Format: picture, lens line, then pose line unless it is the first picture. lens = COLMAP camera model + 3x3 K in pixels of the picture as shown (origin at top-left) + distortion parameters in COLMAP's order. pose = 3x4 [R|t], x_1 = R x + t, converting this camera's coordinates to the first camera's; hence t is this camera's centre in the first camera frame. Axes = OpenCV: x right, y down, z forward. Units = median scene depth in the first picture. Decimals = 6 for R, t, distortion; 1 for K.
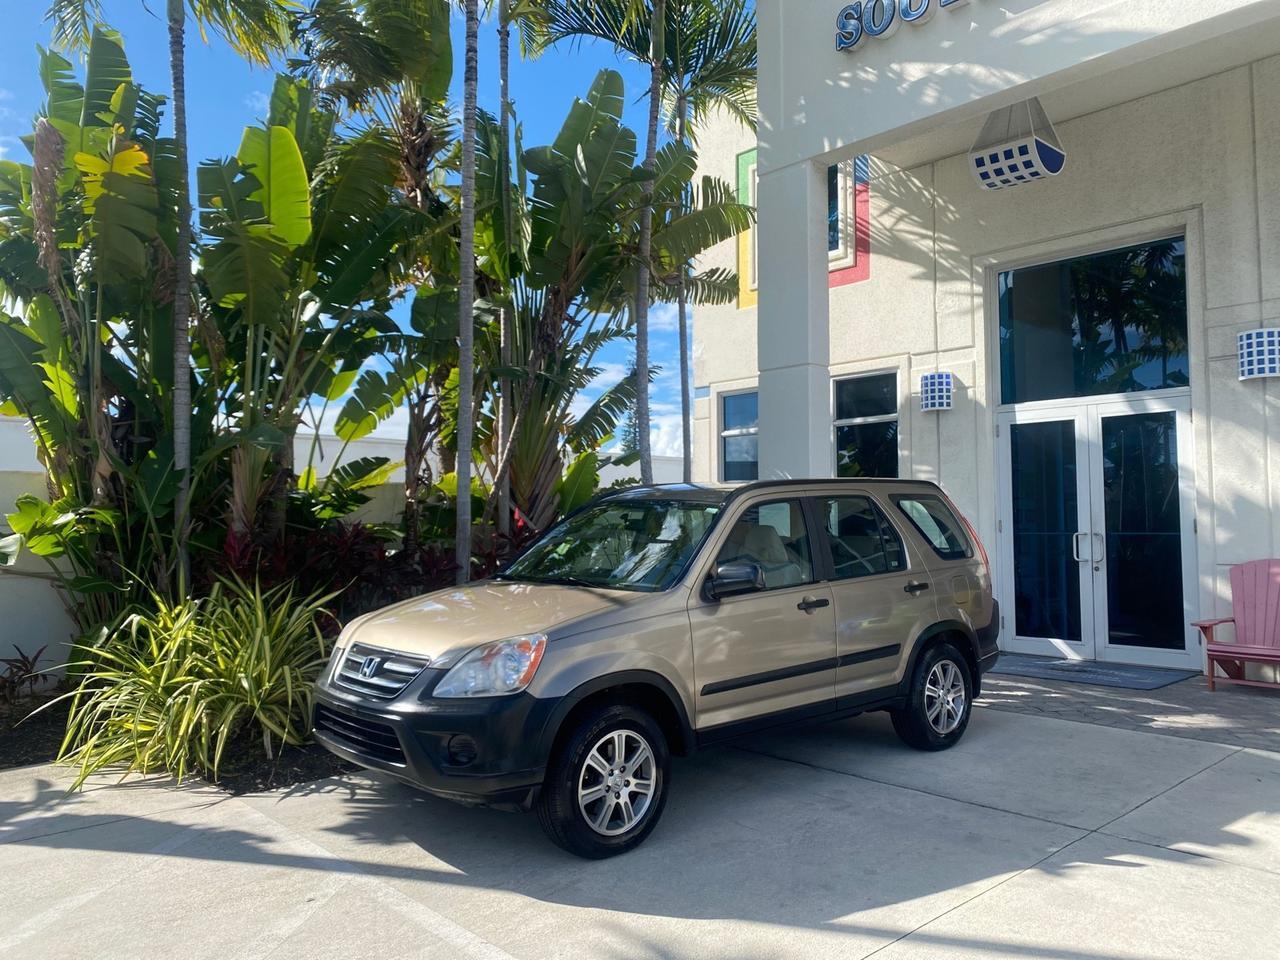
lens RADIAL K [[983.4, 0, 634.2], [0, 983.4, 472.1], [0, 0, 1]] dist [0.034644, -0.032295]
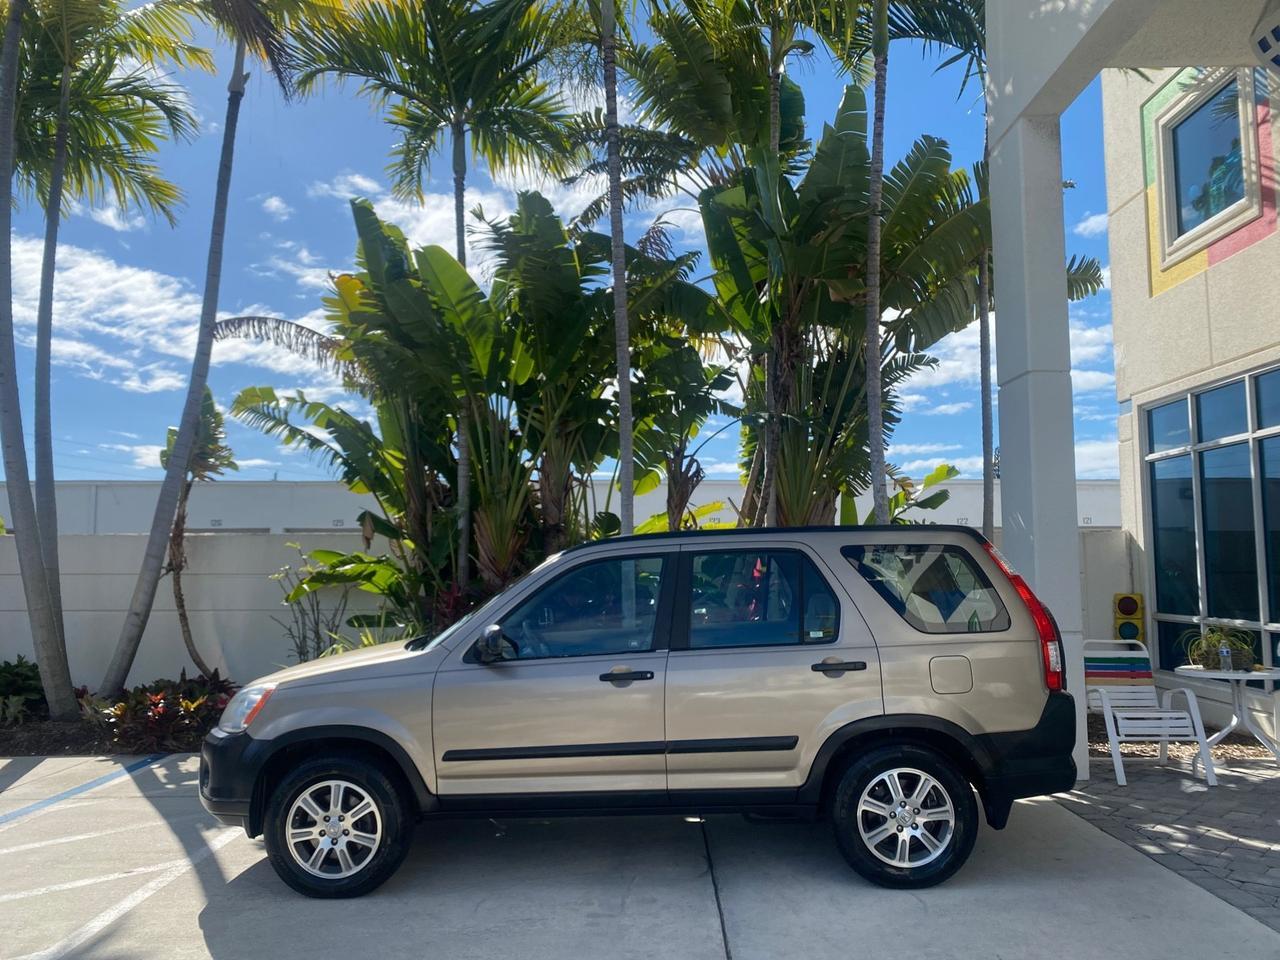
lens RADIAL K [[983.4, 0, 633.3], [0, 983.4, 475.9], [0, 0, 1]] dist [0.034644, -0.032295]
pose [[0.732582, -0.059411, -0.678081, 0.503841], [0.035517, 0.998163, -0.049083, -0.000901], [0.679751, 0.011874, 0.733347, 0.226447]]
